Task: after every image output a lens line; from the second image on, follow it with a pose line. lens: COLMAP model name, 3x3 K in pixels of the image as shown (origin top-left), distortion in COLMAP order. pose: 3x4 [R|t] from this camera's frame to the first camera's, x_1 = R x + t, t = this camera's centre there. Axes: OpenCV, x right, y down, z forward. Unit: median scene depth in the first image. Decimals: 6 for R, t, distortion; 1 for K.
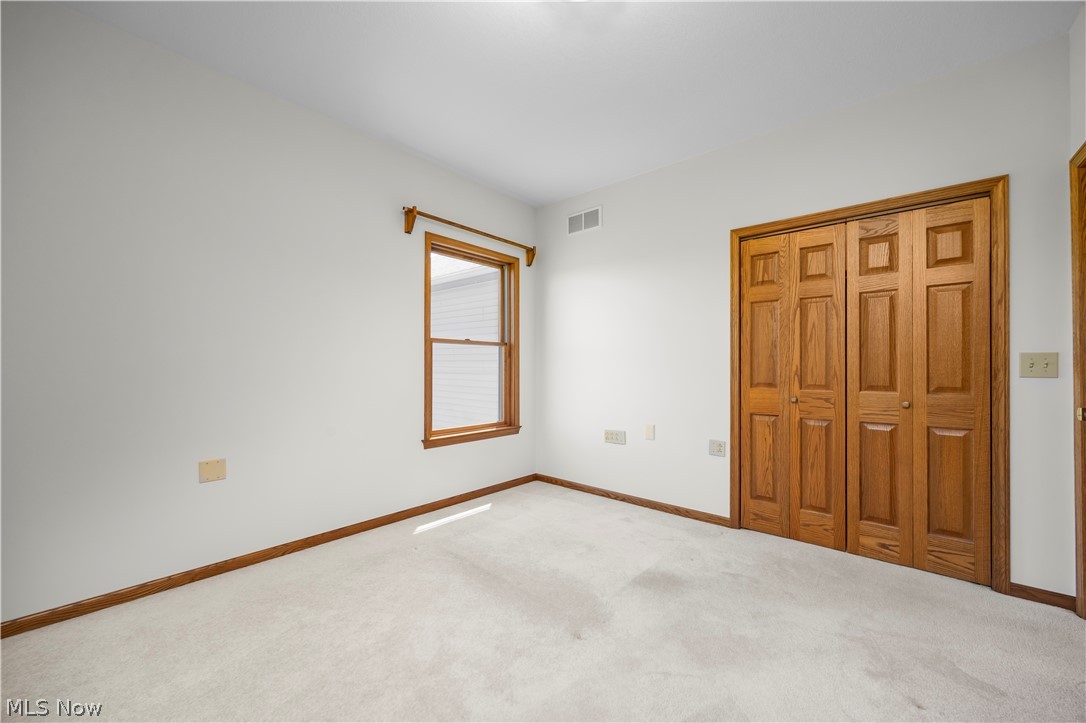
lens RADIAL K [[417.8, 0, 543.0], [0, 417.8, 361.5], [0, 0, 1]] dist [-0.007984, -0.000141]
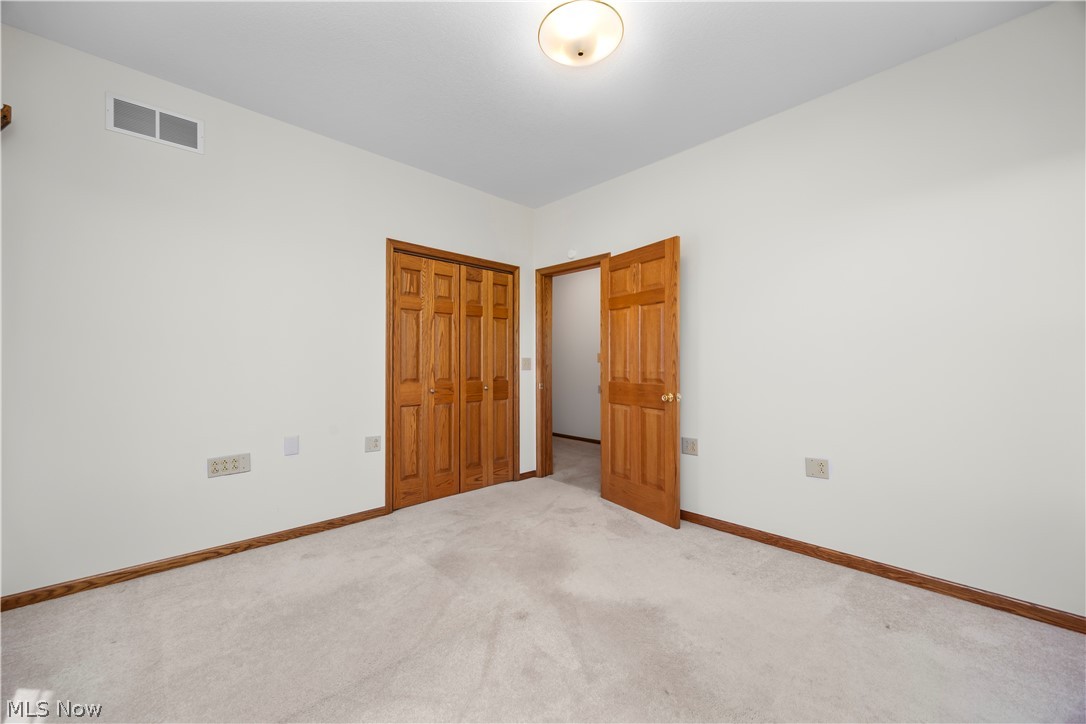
lens RADIAL K [[412.9, 0, 543.0], [0, 412.9, 362.0], [0, 0, 1]] dist [-0.001449, -0.000084]
pose [[0.086295, 0.004978, 0.996257, -0.595167], [-0.010790, 0.999934, -0.004062, 0.004735], [-0.996211, -0.010399, 0.086343, 0.523200]]
